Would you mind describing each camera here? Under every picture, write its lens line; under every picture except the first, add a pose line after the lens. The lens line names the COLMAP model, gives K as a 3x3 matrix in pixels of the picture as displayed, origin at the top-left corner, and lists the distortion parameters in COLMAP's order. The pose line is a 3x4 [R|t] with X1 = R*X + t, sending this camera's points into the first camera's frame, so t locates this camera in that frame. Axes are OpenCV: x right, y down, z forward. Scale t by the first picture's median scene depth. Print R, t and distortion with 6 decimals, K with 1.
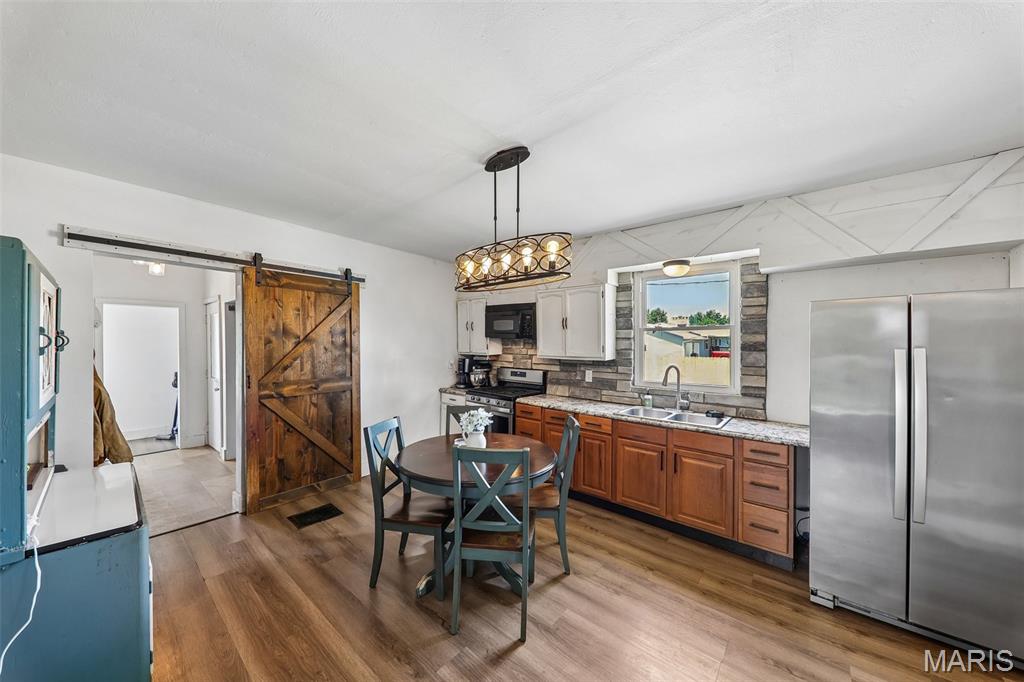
lens RADIAL K [[355.5, 0, 512.6], [0, 355.5, 345.3], [0, 0, 1]] dist [0.000624, -0.000680]
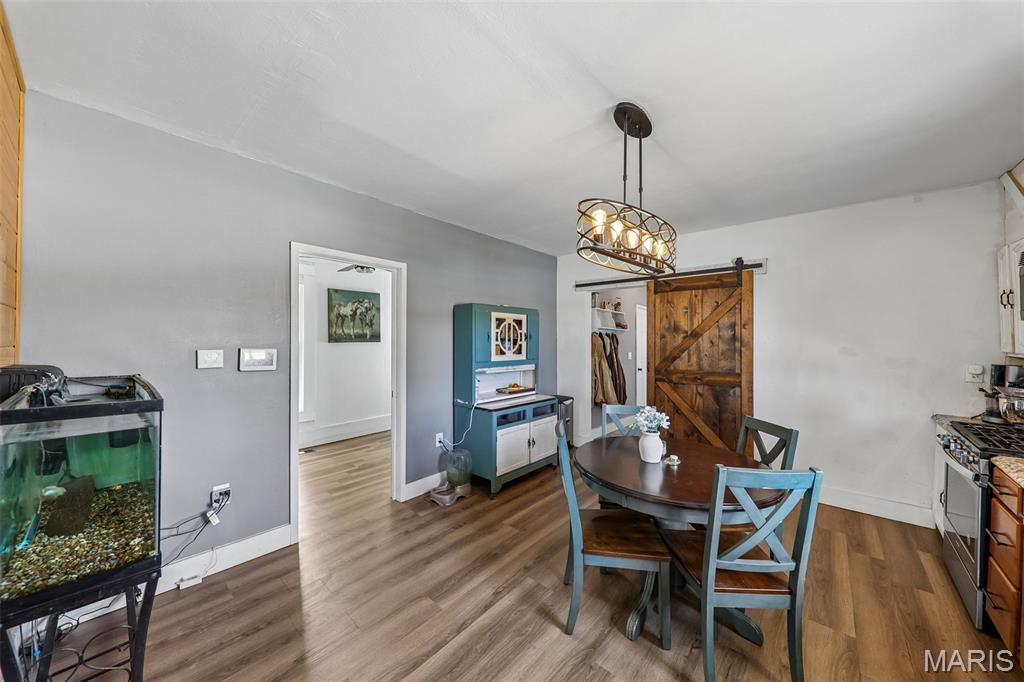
lens RADIAL K [[355.5, 0, 503.3], [0, 355.5, 342.6], [0, 0, 1]] dist [0.000624, -0.000680]
pose [[-0.043925, 0.005376, -0.999020, 0.643694], [-0.000142, 0.999985, 0.005387, 0.004696], [0.999035, 0.000378, -0.043923, 0.536714]]
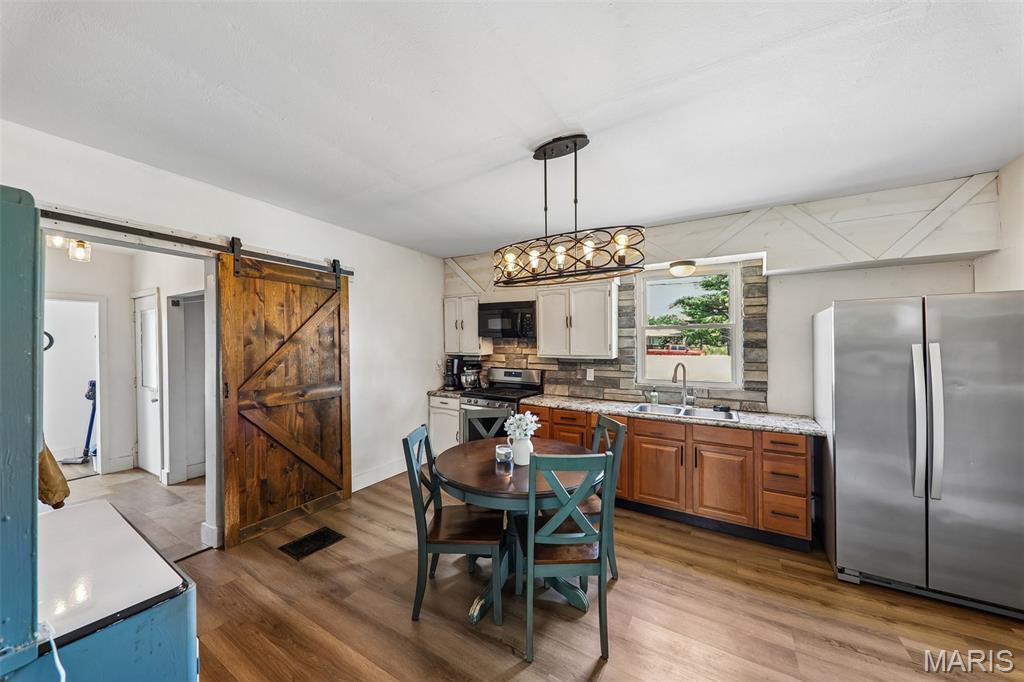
lens RADIAL K [[355.5, 0, 512.7], [0, 355.5, 343.2], [0, 0, 1]] dist [0.000624, -0.000680]
pose [[0.987044, -0.007300, 0.160285, -0.217560], [0.008366, 0.999947, -0.005974, 0.002754], [-0.160233, 0.007237, 0.987053, 0.065831]]
